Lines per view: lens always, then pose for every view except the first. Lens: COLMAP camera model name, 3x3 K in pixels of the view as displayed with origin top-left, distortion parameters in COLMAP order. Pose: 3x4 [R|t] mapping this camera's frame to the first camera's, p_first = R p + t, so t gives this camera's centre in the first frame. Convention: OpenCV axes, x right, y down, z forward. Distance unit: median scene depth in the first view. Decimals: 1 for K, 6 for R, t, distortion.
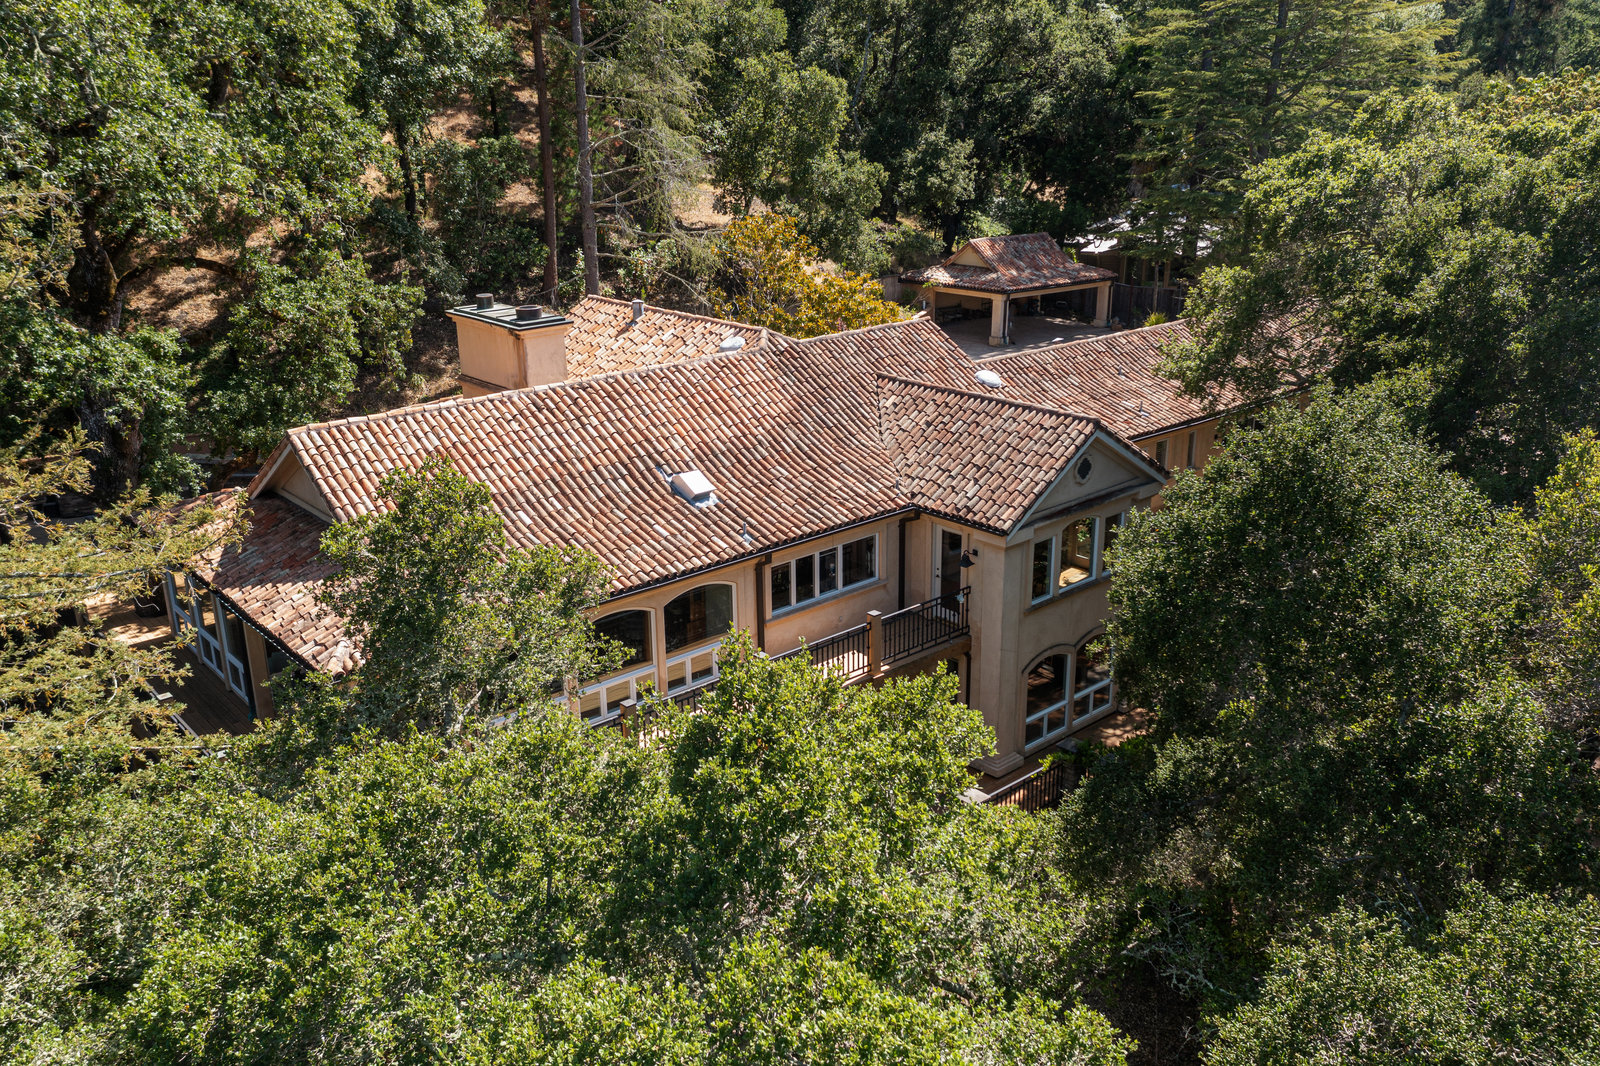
lens RADIAL K [[1262.8, 0, 826.8], [0, 1262.8, 531.0], [0, 0, 1]] dist [-0.010382, -0.002528]
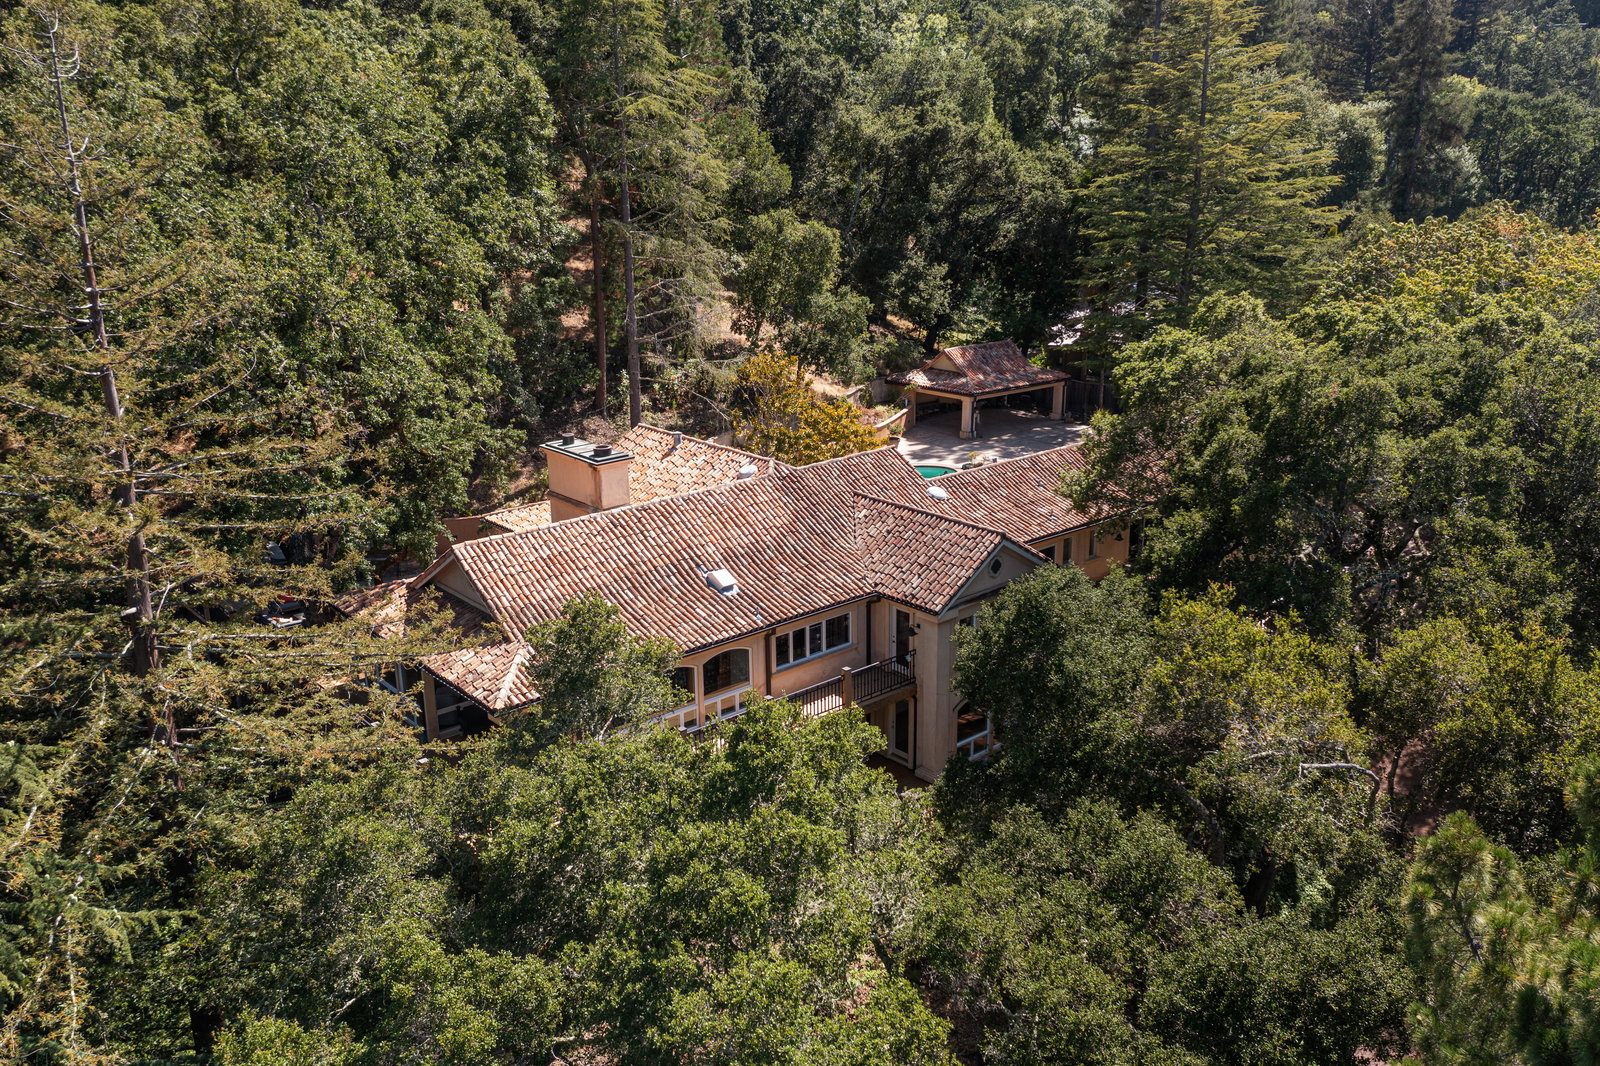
lens RADIAL K [[1239.2, 0, 803.4], [0, 1239.2, 542.6], [0, 0, 1]] dist [-0.000701, -0.000016]
pose [[0.999665, -0.000762, -0.025882, 0.023591], [0.000101, 0.999673, -0.025558, -0.041282], [0.025893, 0.025547, 0.999338, -0.406618]]
